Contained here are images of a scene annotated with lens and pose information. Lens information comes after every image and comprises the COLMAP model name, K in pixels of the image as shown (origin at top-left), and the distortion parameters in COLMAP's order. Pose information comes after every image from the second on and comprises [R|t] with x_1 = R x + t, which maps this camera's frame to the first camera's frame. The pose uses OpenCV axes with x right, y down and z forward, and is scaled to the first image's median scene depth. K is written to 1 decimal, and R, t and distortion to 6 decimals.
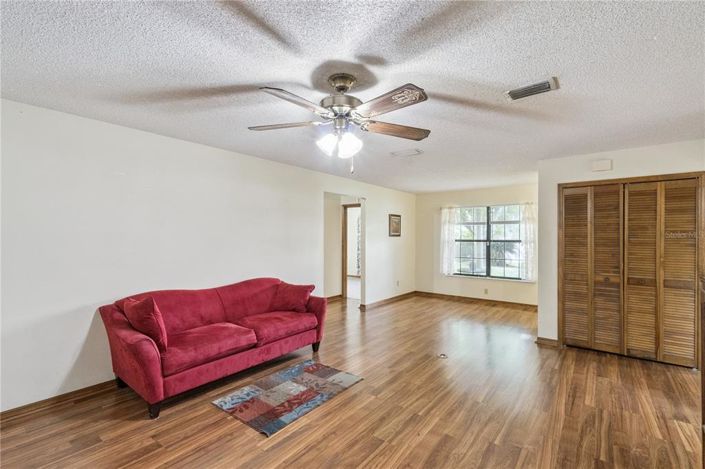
lens RADIAL K [[319.8, 0, 352.1], [0, 319.8, 234.9], [0, 0, 1]] dist [-0.000064, 0.000042]
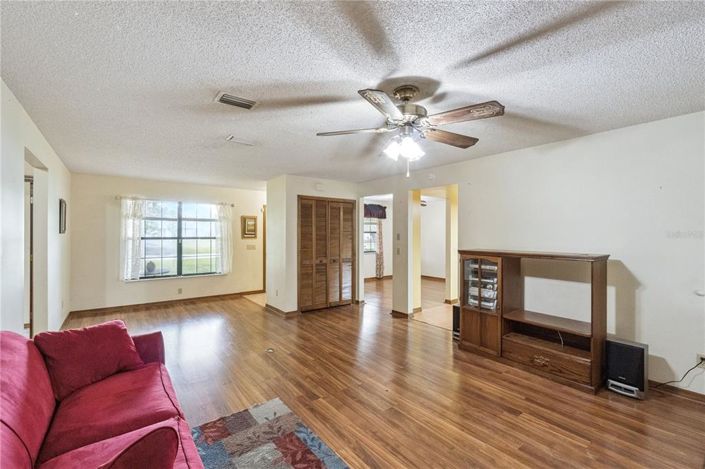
lens RADIAL K [[302.6, 0, 351.6], [0, 302.6, 235.2], [0, 0, 1]] dist [-0.002623, 0.000519]
pose [[0.241490, -0.004563, 0.970393, -0.580918], [-0.008097, 0.999945, 0.006717, -0.000282], [-0.970370, -0.009479, 0.241439, 0.501175]]
